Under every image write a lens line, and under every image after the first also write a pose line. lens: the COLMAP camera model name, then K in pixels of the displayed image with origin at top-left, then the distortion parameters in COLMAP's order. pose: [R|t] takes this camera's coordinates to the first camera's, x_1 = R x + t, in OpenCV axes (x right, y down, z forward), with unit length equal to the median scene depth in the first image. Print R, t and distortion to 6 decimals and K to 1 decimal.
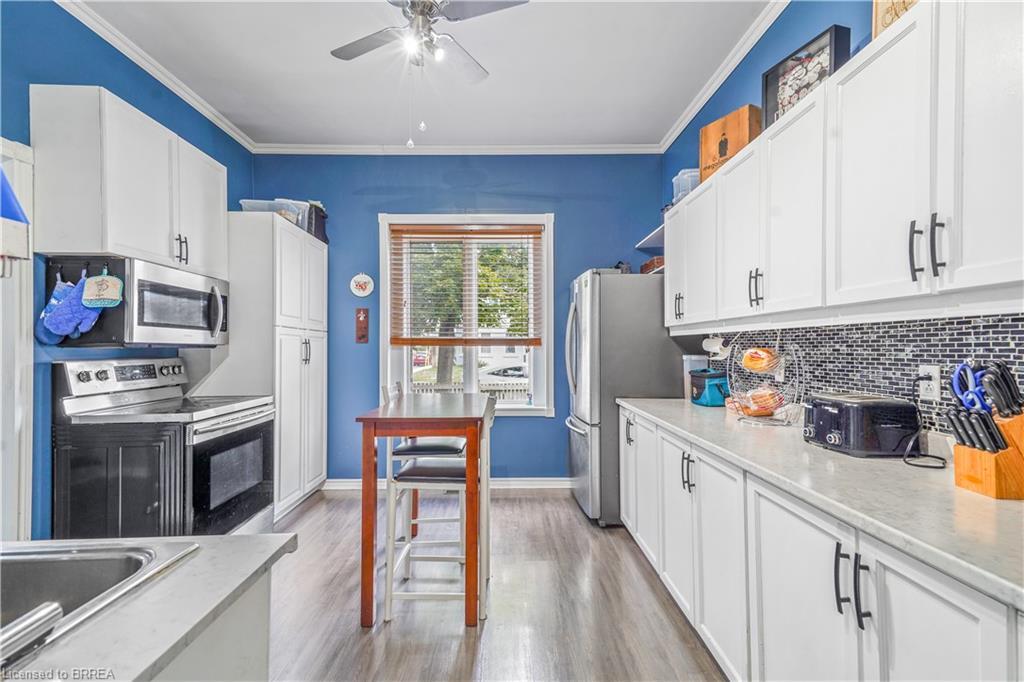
lens RADIAL K [[461.2, 0, 514.3], [0, 461.2, 343.6], [0, 0, 1]] dist [0.029759, -0.000073]
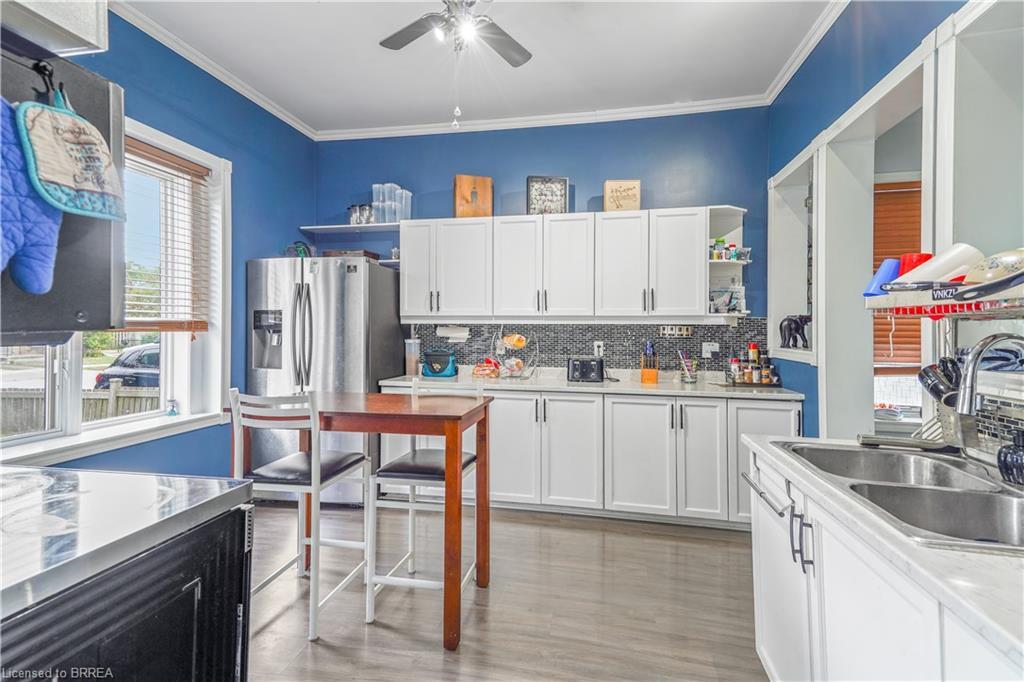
lens RADIAL K [[461.2, 0, 511.7], [0, 461.2, 331.2], [0, 0, 1]] dist [0.029759, -0.000073]
pose [[0.194836, 0.005941, 0.980818, -1.558979], [-0.012481, 0.999916, -0.003577, 0.004870], [-0.980756, -0.011544, 0.194894, 0.987722]]
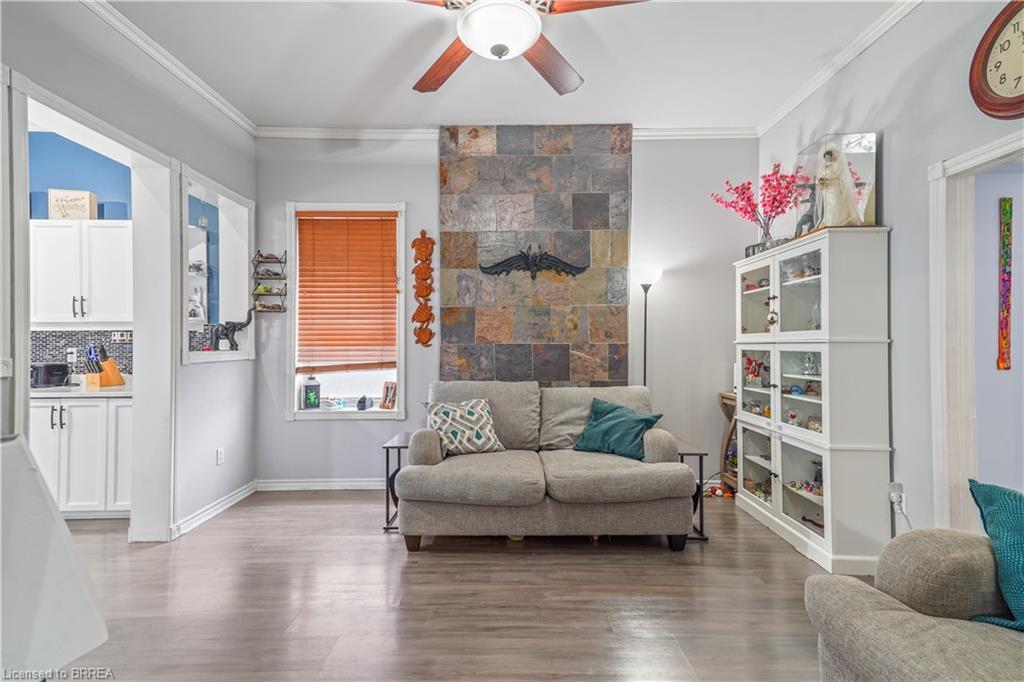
lens RADIAL K [[461.2, 0, 514.5], [0, 461.2, 342.5], [0, 0, 1]] dist [0.029759, -0.000073]
pose [[0.011707, 0.001458, 0.999930, -1.596154], [-0.008598, 0.999962, -0.001357, 0.001376], [-0.999895, -0.008581, 0.011720, -1.366683]]
